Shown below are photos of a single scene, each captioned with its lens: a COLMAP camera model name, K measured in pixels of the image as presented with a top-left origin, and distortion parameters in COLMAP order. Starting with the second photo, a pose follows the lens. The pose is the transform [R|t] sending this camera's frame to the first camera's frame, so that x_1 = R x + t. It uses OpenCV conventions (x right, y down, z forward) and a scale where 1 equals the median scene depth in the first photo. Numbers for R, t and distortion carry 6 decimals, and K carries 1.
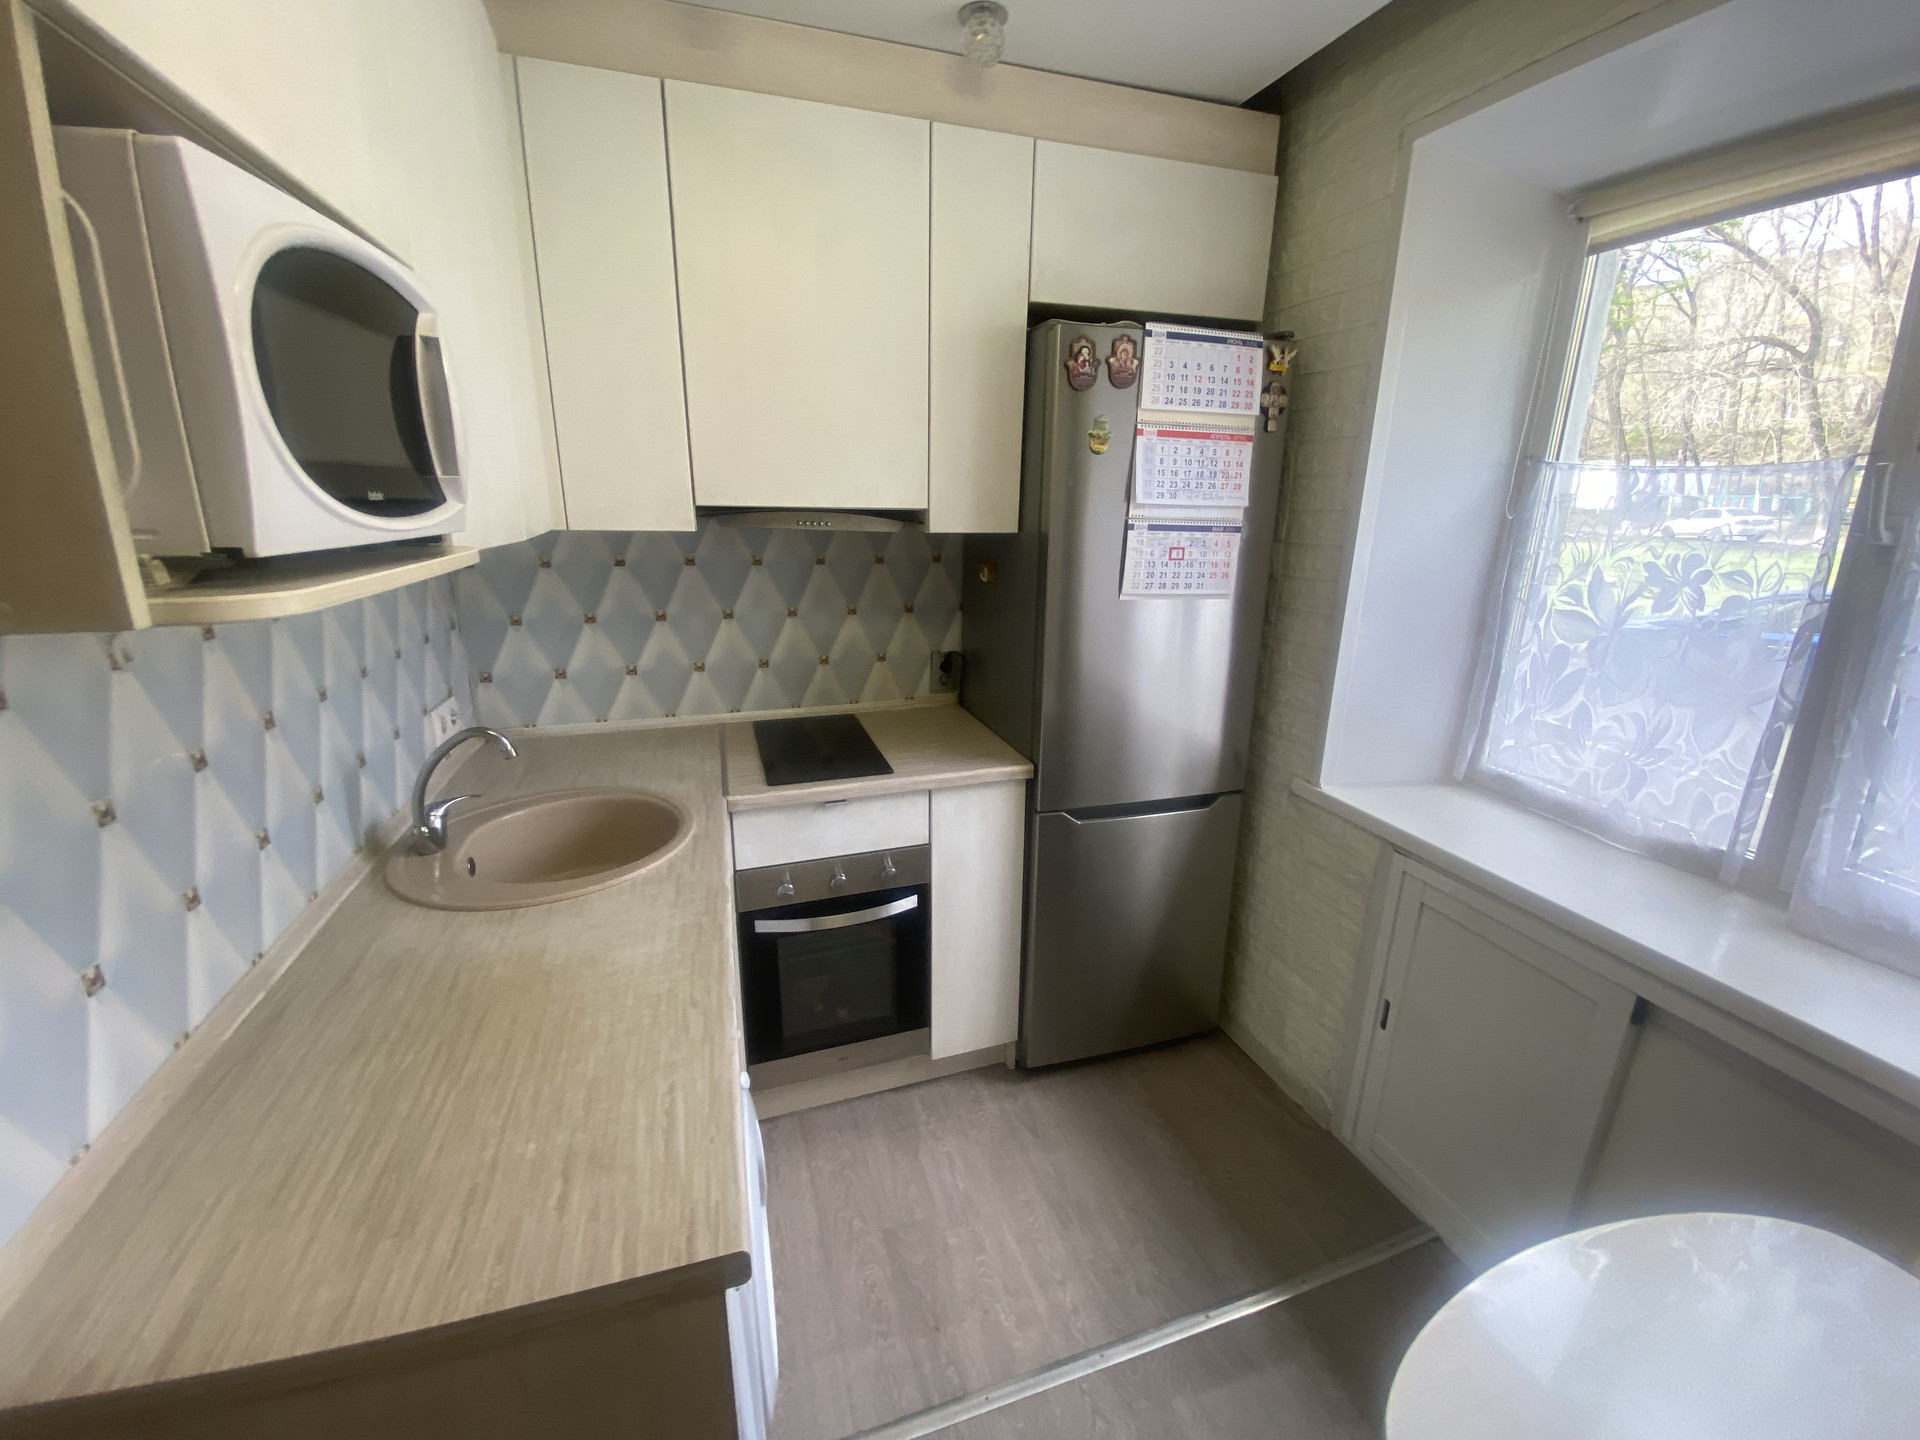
lens RADIAL K [[772.0, 0, 956.8], [0, 772.0, 720.7], [0, 0, 1]] dist [-0.030733, -0.002652]
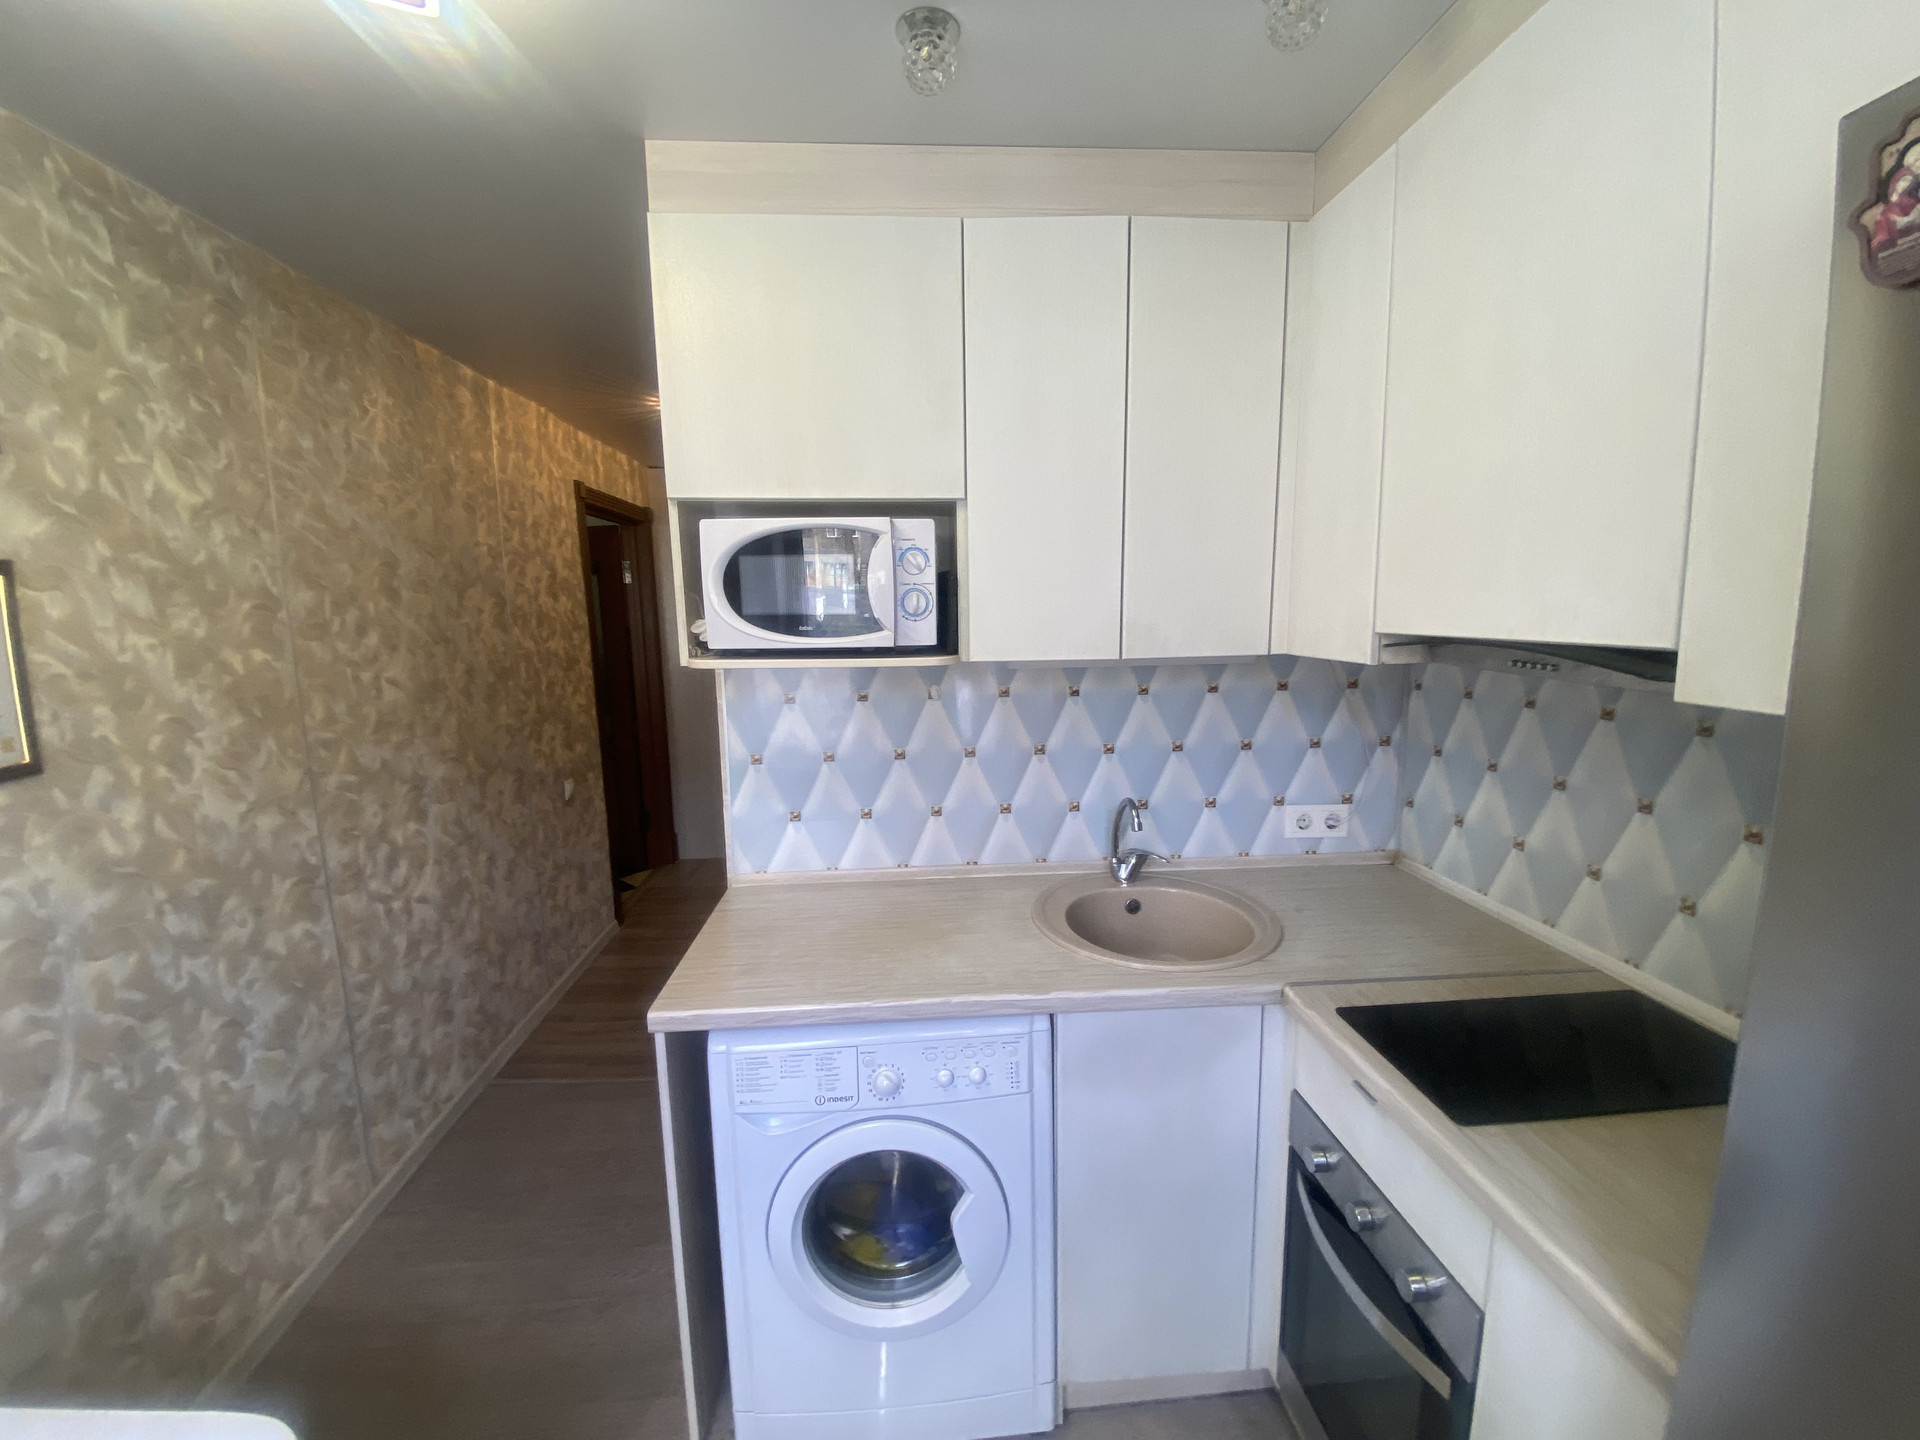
lens RADIAL K [[772.0, 0, 962.8], [0, 772.0, 707.2], [0, 0, 1]] dist [-0.030733, -0.002652]
pose [[-0.272771, 0.104489, -0.956388, 0.480709], [-0.253209, 0.951241, 0.176144, -0.213619], [0.928160, 0.290213, -0.233013, 0.725738]]
